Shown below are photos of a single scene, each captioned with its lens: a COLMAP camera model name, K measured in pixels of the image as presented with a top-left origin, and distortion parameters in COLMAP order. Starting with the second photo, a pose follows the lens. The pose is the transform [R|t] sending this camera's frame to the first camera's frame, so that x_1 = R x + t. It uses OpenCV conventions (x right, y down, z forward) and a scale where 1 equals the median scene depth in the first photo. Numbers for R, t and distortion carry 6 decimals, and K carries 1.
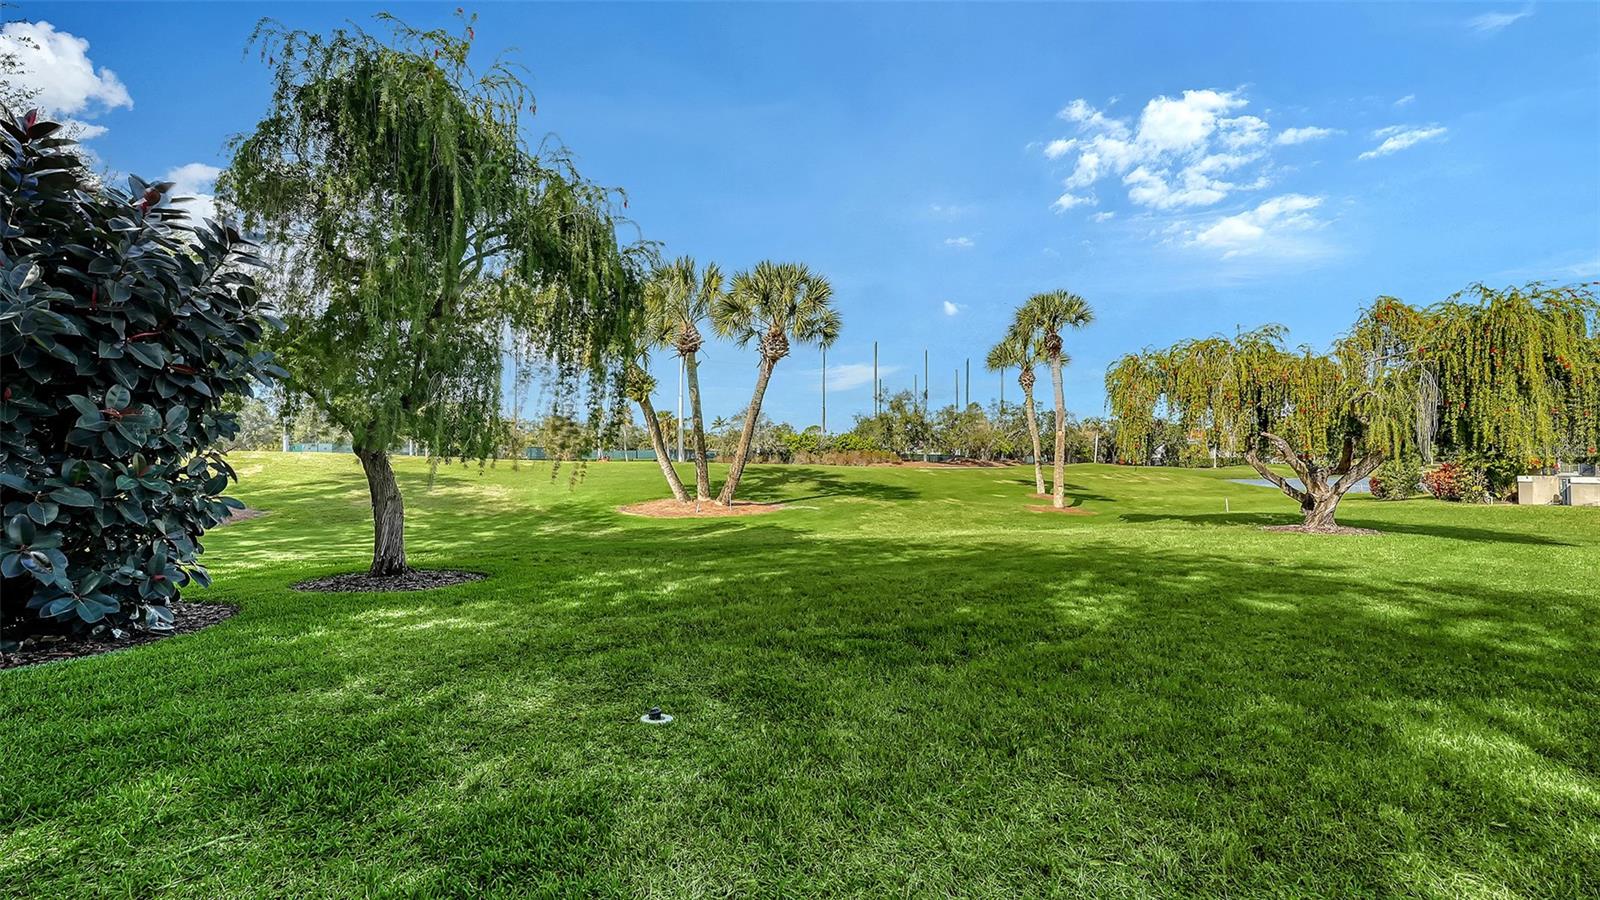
lens RADIAL K [[657.3, 0, 797.9], [0, 657.3, 454.0], [0, 0, 1]] dist [-0.000124, -0.000038]
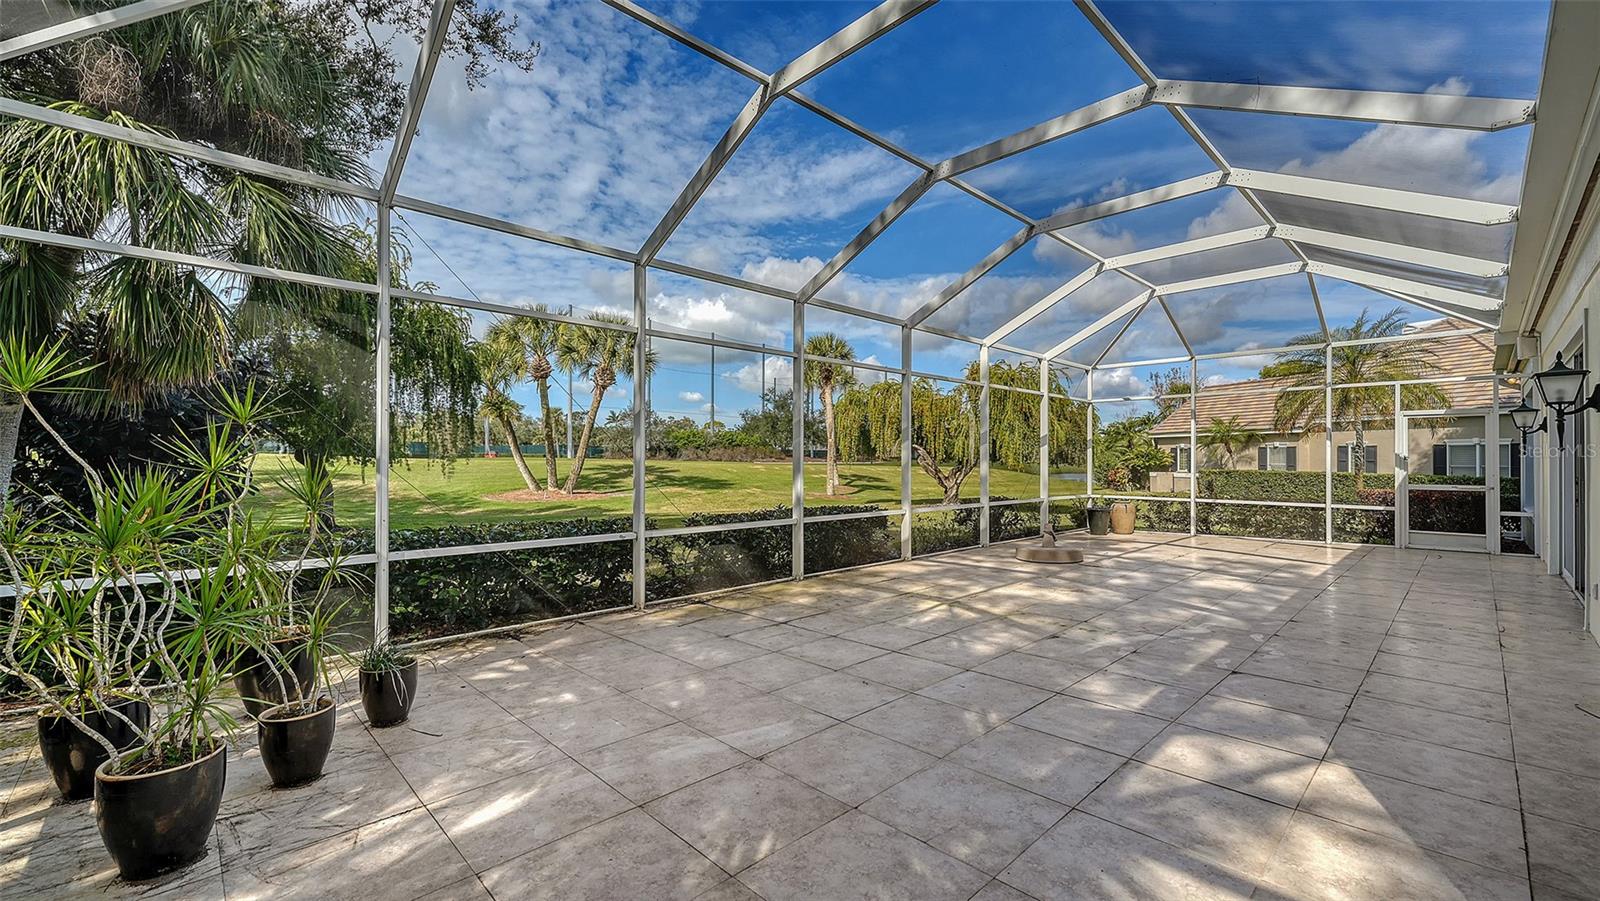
lens RADIAL K [[657.3, 0, 802.5], [0, 657.3, 452.8], [0, 0, 1]] dist [-0.000124, -0.000038]
pose [[0.989562, 0.003787, 0.144056, 0.167651], [-0.004876, 0.999962, 0.007209, -0.017660], [-0.144023, -0.007837, 0.989543, -0.393663]]
